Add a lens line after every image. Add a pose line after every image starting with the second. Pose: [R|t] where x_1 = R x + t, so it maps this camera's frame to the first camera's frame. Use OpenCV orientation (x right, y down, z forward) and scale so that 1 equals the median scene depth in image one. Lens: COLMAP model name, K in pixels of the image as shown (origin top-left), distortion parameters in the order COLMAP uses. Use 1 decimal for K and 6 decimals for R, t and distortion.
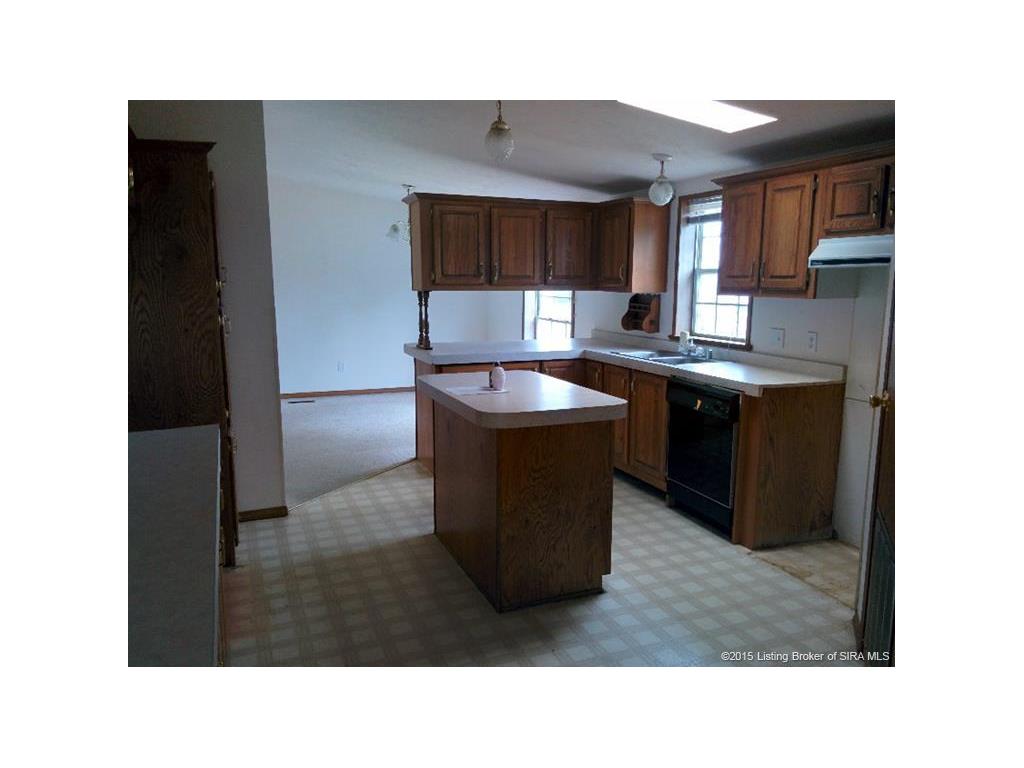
lens RADIAL K [[695.6, 0, 512.5], [0, 695.6, 382.9], [0, 0, 1]] dist [0.036406, -0.008160]
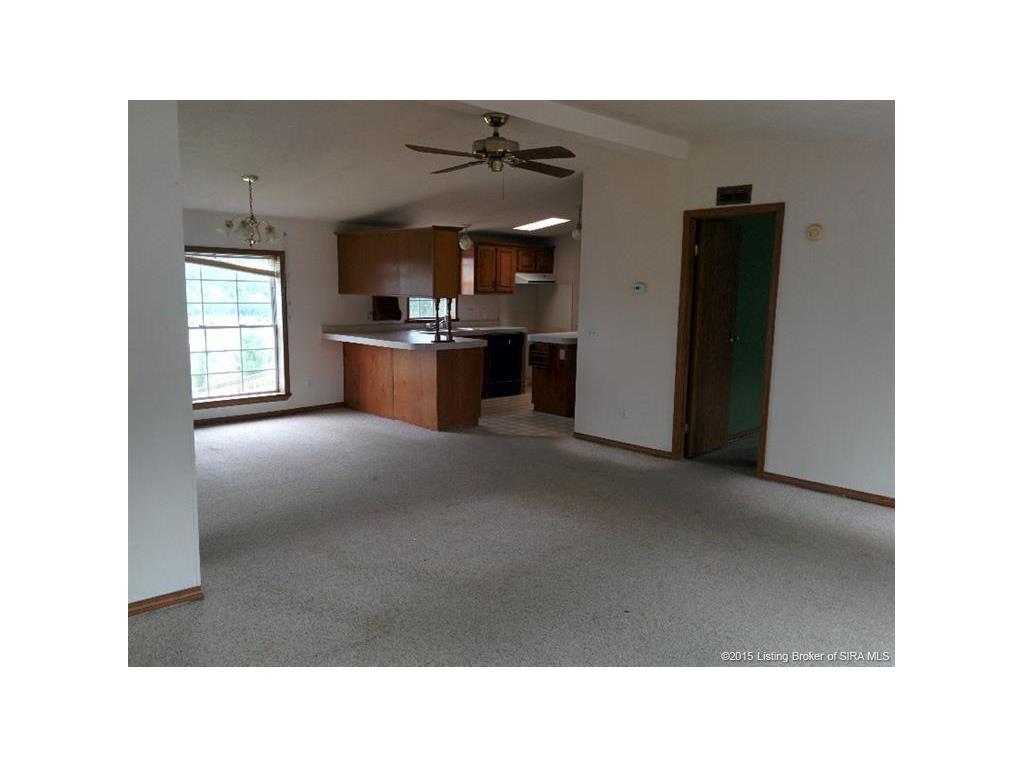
lens RADIAL K [[695.6, 0, 514.5], [0, 695.6, 389.9], [0, 0, 1]] dist [0.036406, -0.008160]
pose [[-0.374444, -0.151542, 0.914782, -1.877524], [0.121467, 0.970037, 0.210415, -0.297890], [-0.919259, 0.189905, -0.344817, 1.804322]]
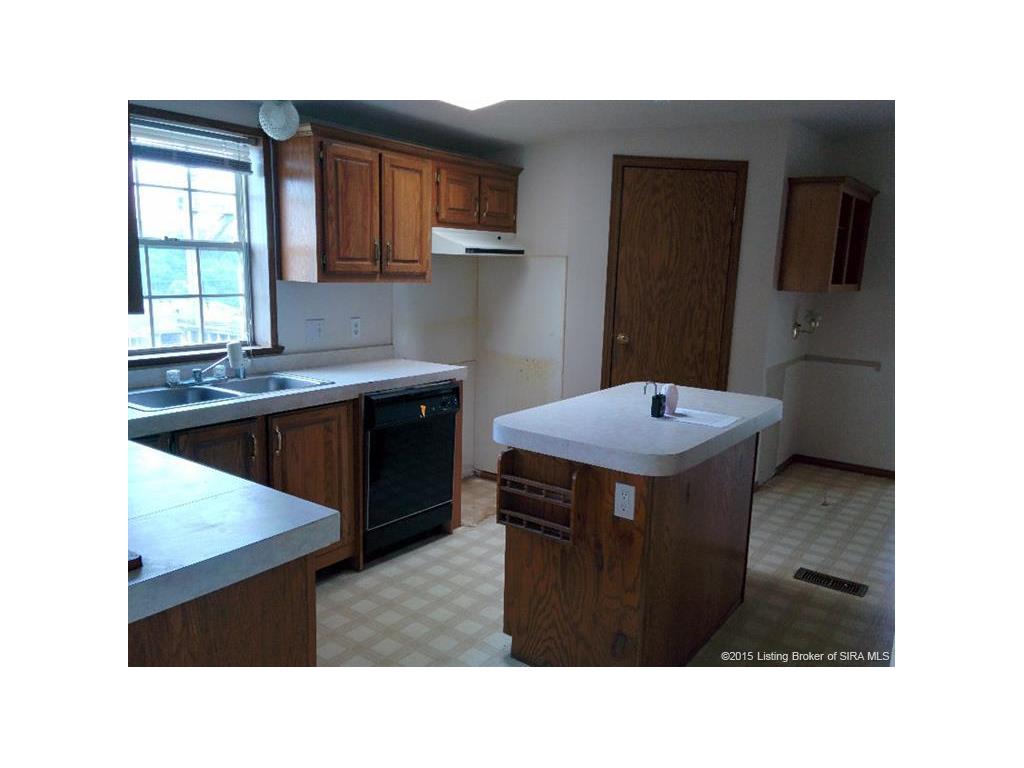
lens RADIAL K [[695.6, 0, 516.4], [0, 695.6, 386.3], [0, 0, 1]] dist [0.036406, -0.008160]
pose [[-0.512603, -0.162286, 0.843150, -0.505396], [0.103164, 0.963221, 0.248117, -0.197030], [-0.852406, 0.214168, -0.477008, 1.294204]]
